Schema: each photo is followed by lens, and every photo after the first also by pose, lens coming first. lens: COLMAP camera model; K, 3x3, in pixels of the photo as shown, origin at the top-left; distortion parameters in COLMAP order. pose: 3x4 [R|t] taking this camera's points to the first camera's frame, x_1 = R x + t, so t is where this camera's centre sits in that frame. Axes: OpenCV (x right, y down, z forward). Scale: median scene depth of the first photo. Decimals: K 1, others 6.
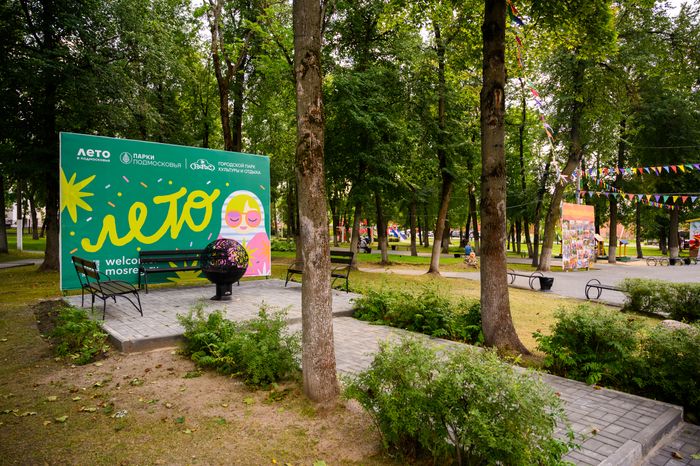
lens RADIAL K [[457.5, 0, 350.7], [0, 457.5, 234.1], [0, 0, 1]] dist [-0.001945, -0.000030]
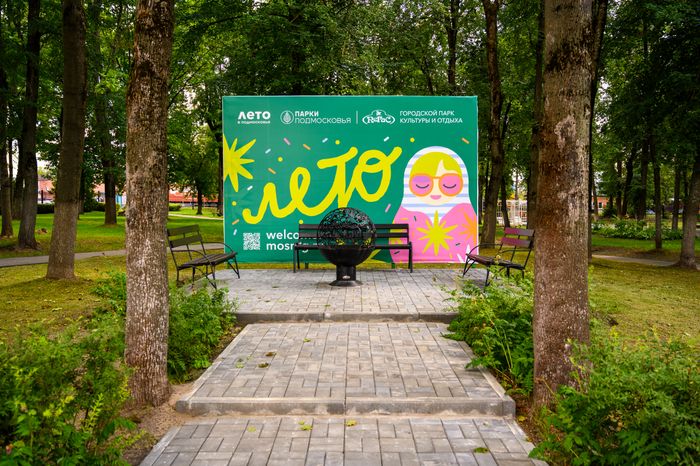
lens RADIAL K [[594.7, 0, 349.5], [0, 594.7, 229.0], [0, 0, 1]] dist [-0.009154, -0.000814]
pose [[0.764162, 0.018552, -0.644758, 0.321530], [-0.006116, 0.999750, 0.021518, 0.020940], [0.644996, -0.012500, 0.764084, 0.195857]]
